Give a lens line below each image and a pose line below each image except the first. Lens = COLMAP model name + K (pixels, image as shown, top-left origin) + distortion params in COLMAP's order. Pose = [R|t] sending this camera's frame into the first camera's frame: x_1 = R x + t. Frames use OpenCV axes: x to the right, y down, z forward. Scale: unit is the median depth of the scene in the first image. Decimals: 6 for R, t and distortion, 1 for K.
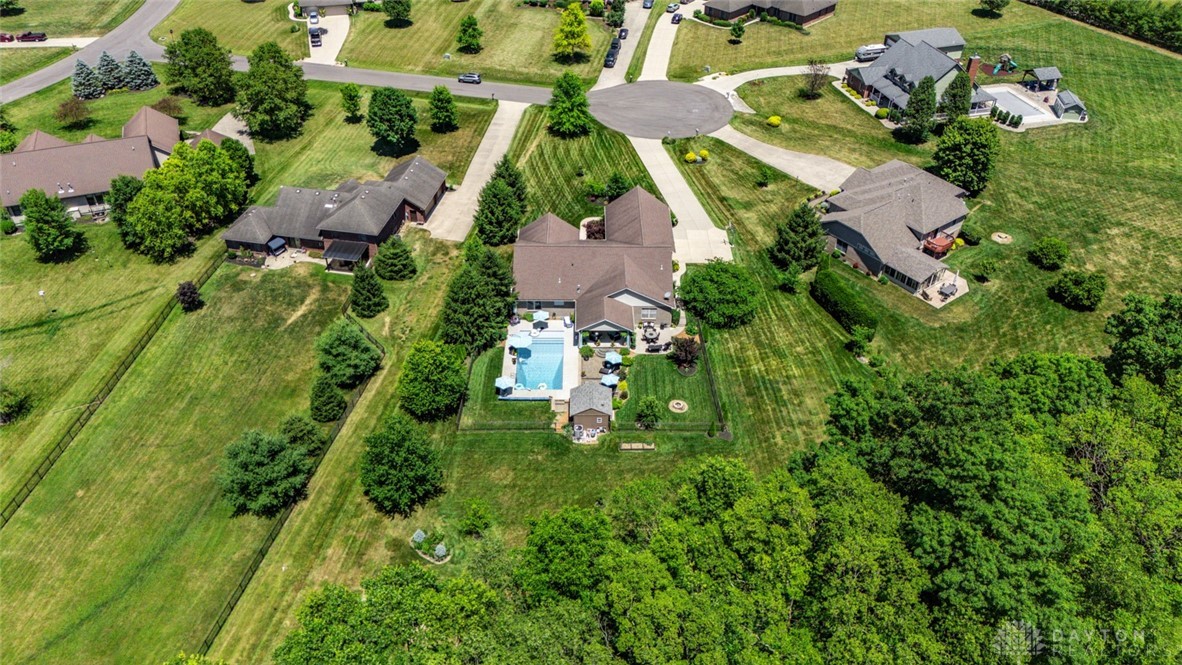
lens RADIAL K [[863.8, 0, 594.8], [0, 863.8, 336.7], [0, 0, 1]] dist [0.071878, -0.080113]
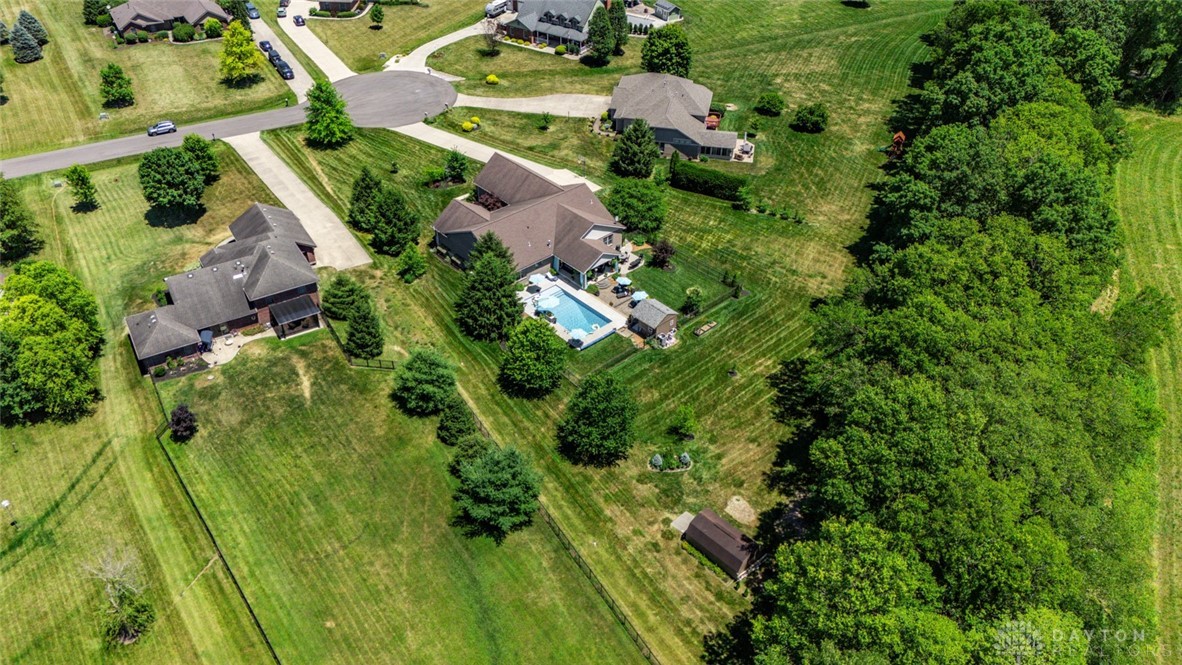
lens RADIAL K [[863.8, 0, 594.8], [0, 863.8, 336.7], [0, 0, 1]] dist [0.071878, -0.080113]
pose [[0.739547, -0.416795, 0.528538, -0.530211], [0.412666, 0.901095, 0.133172, -0.062964], [-0.531768, 0.119623, 0.838399, 0.068797]]
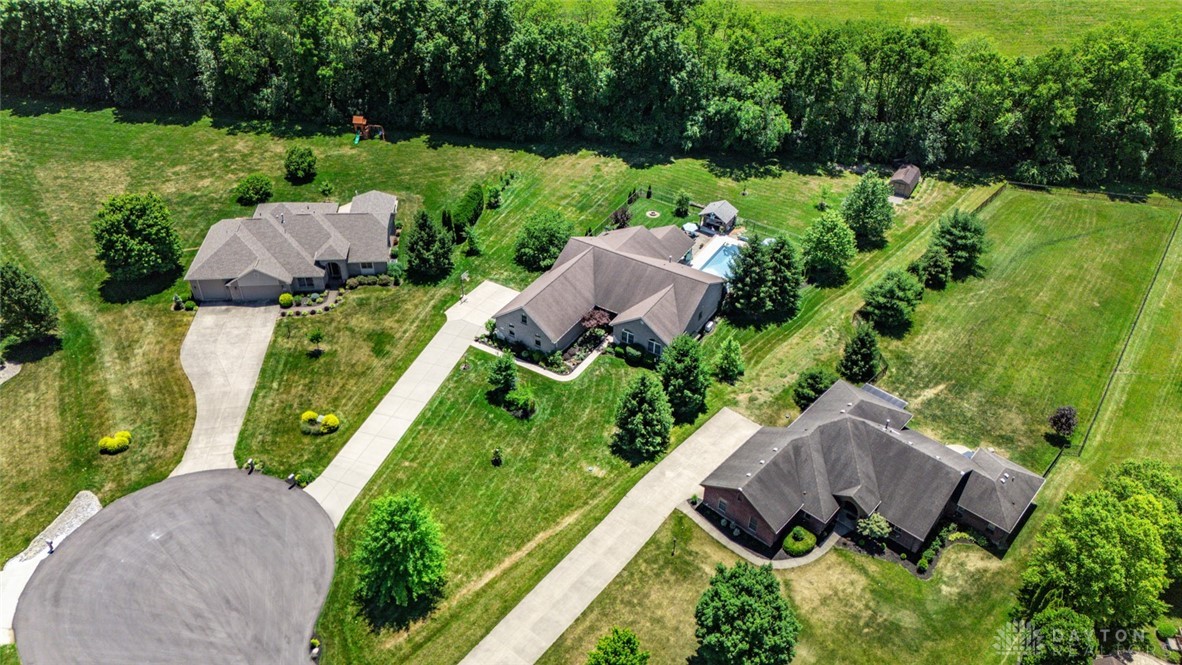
lens RADIAL K [[863.8, 0, 594.8], [0, 863.8, 336.7], [0, 0, 1]] dist [0.071878, -0.080113]
pose [[-0.847080, -0.345157, 0.404131, -0.358761], [0.305663, 0.305661, 0.901744, -0.904761], [-0.434770, 0.887377, -0.153417, 1.146794]]
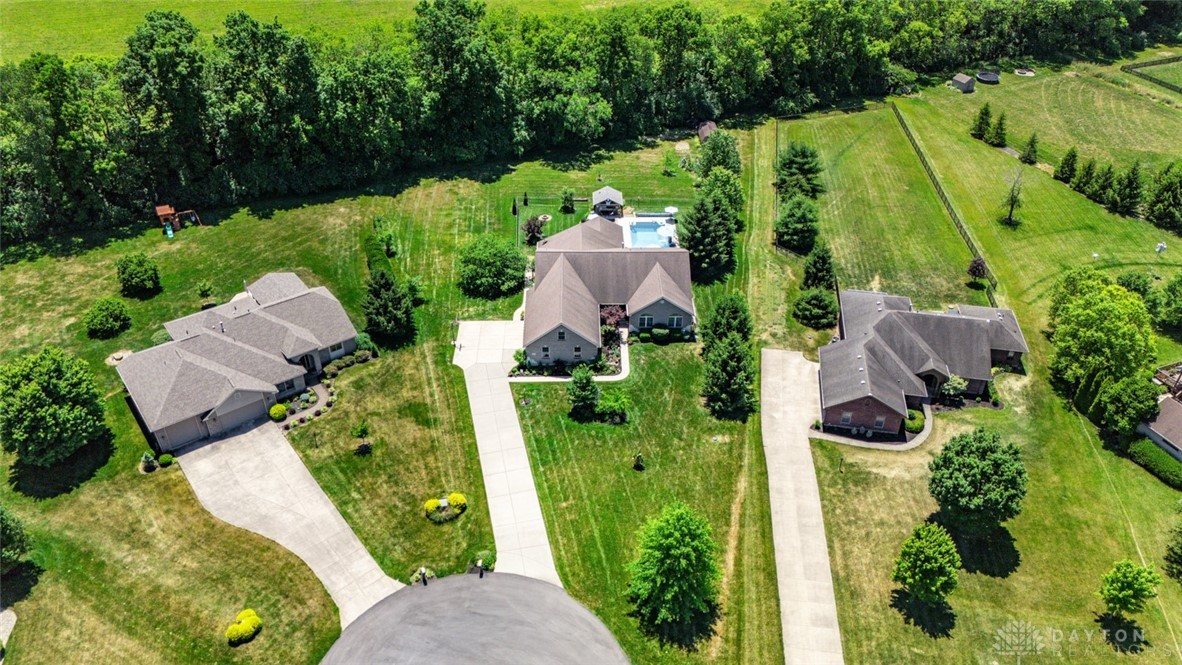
lens RADIAL K [[863.8, 0, 594.8], [0, 863.8, 336.7], [0, 0, 1]] dist [0.071878, -0.080113]
pose [[-0.999546, -0.015187, -0.026029, 0.040078], [-0.029198, 0.274270, 0.961209, -0.973779], [-0.007459, 0.961533, -0.274588, 1.263090]]
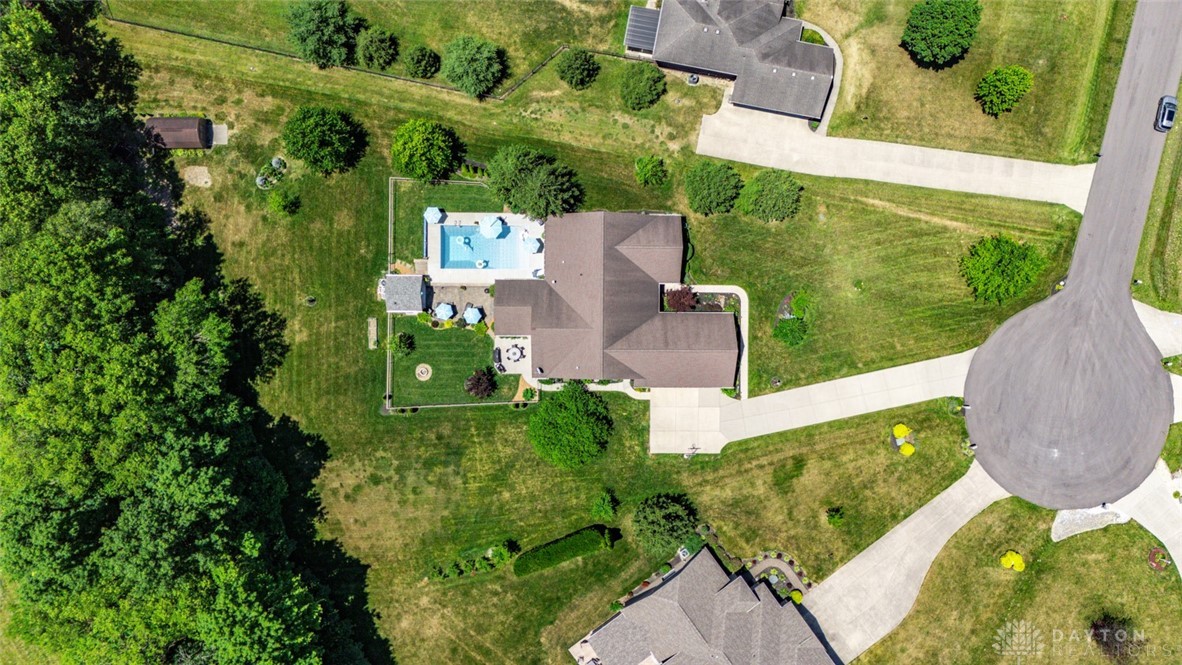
lens RADIAL K [[863.8, 0, 594.8], [0, 863.8, 336.7], [0, 0, 1]] dist [0.071878, -0.080113]
pose [[-0.012820, 0.999853, -0.011381, 0.048749], [-0.628439, 0.000797, 0.777858, -0.757102], [0.777753, 0.017125, 0.628336, 0.373041]]
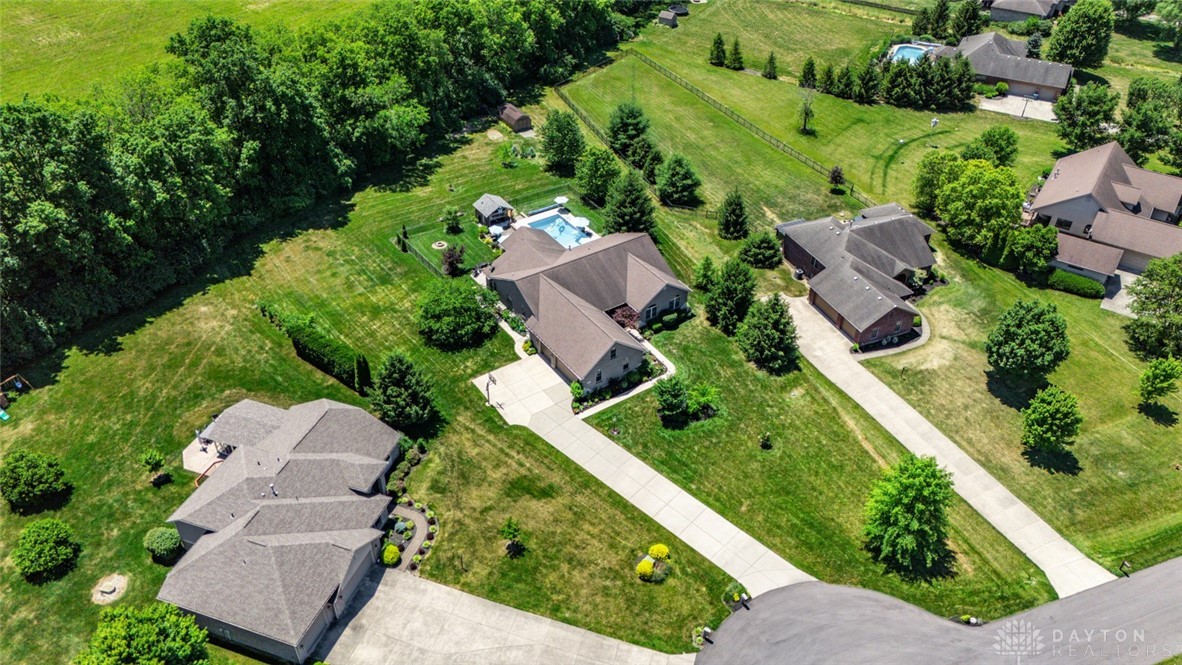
lens RADIAL K [[863.8, 0, 594.8], [0, 863.8, 336.7], [0, 0, 1]] dist [0.071878, -0.080113]
pose [[-0.830884, 0.320733, -0.454710, 0.426048], [-0.365566, 0.301445, 0.880620, -0.870688], [0.419514, 0.897921, -0.133216, 1.116746]]
